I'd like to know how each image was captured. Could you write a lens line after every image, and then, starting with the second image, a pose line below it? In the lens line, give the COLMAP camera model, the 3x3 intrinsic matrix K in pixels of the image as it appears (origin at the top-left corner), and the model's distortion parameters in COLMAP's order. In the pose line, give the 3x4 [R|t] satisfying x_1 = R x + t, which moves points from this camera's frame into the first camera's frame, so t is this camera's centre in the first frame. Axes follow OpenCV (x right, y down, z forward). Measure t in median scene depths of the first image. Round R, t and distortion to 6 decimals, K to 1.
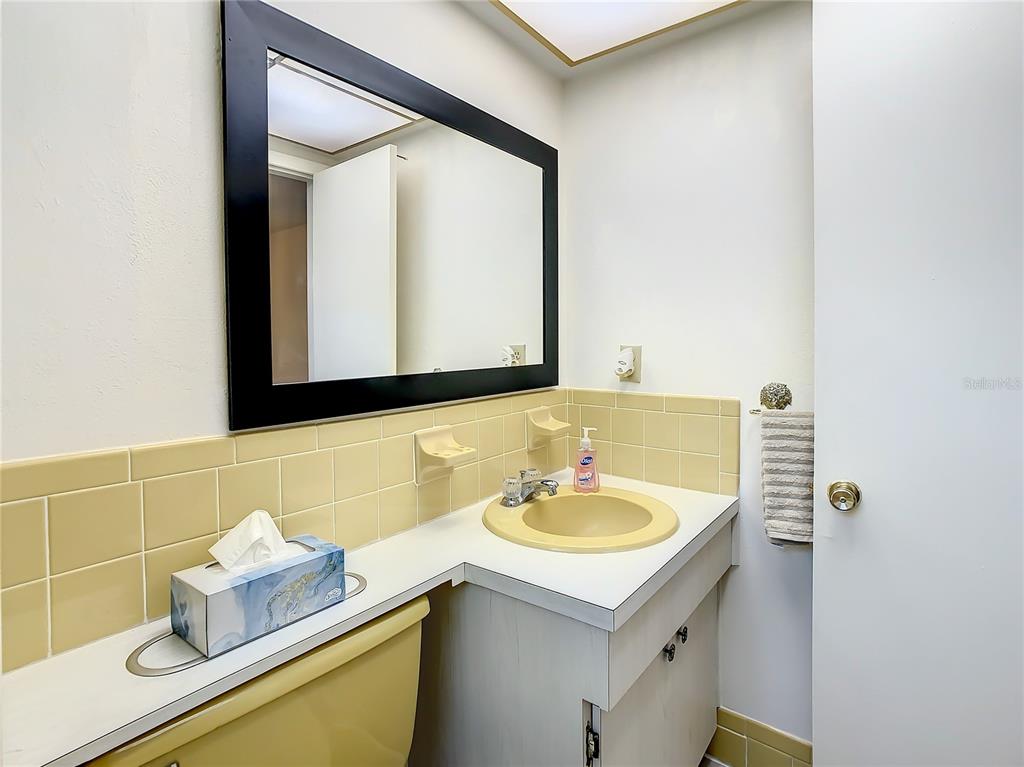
lens RADIAL K [[535.7, 0, 513.7], [0, 535.7, 356.6], [0, 0, 1]] dist [-0.022687, 0.000504]
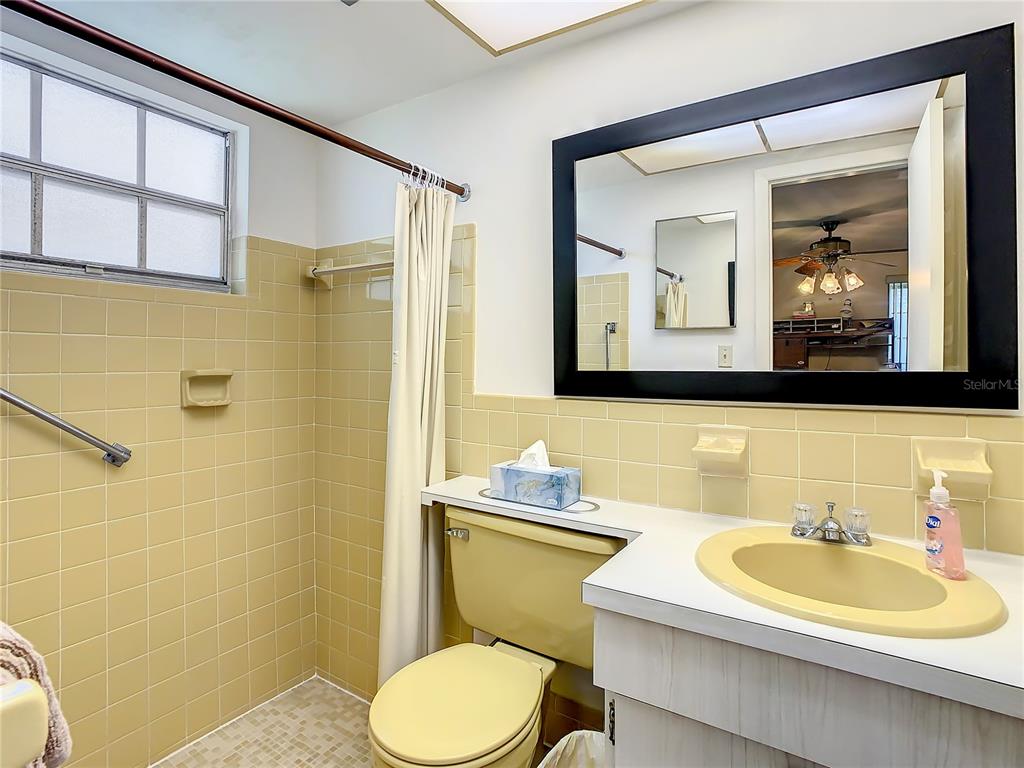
lens RADIAL K [[535.7, 0, 513.7], [0, 535.7, 357.1], [0, 0, 1]] dist [-0.022687, 0.000504]
pose [[0.072076, 0.002698, -0.997396, 0.883359], [-0.027347, 0.999626, 0.000728, 0.013554], [0.997024, 0.027224, 0.072122, 0.544255]]
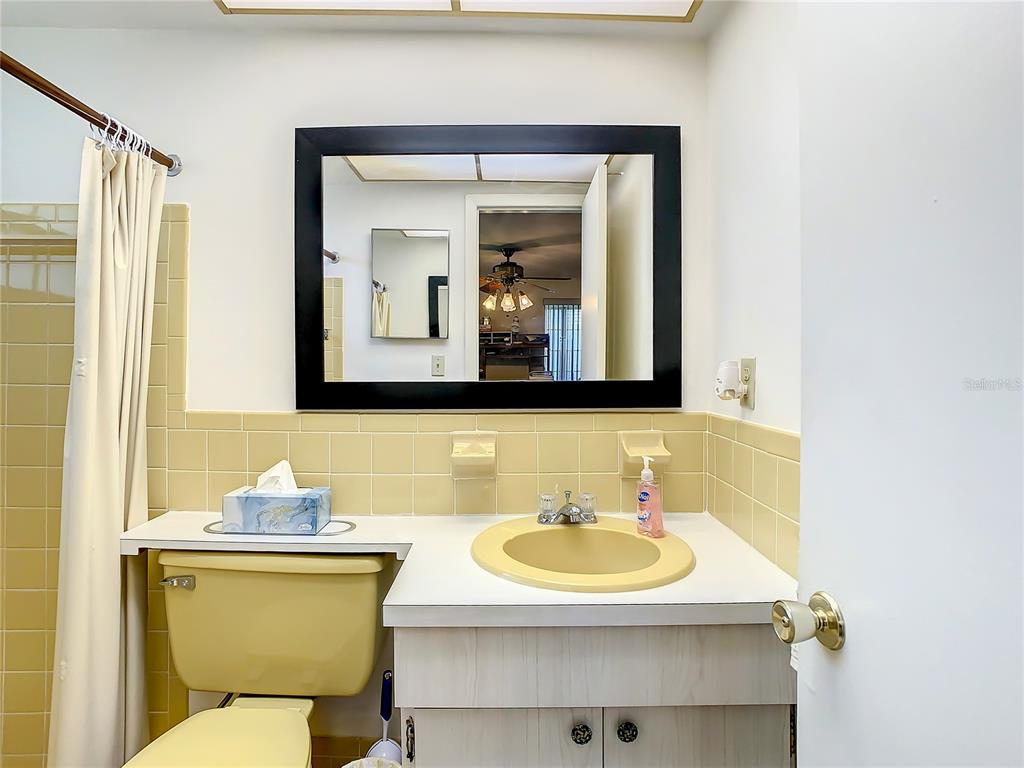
lens RADIAL K [[542.7, 0, 499.8], [0, 542.7, 366.7], [0, 0, 1]] dist [-0.030923, -0.000431]
pose [[0.602717, 0.007524, -0.797920, 0.811698], [-0.027162, 0.999570, -0.011091, 0.011335], [0.797493, 0.028358, 0.602661, 0.379843]]
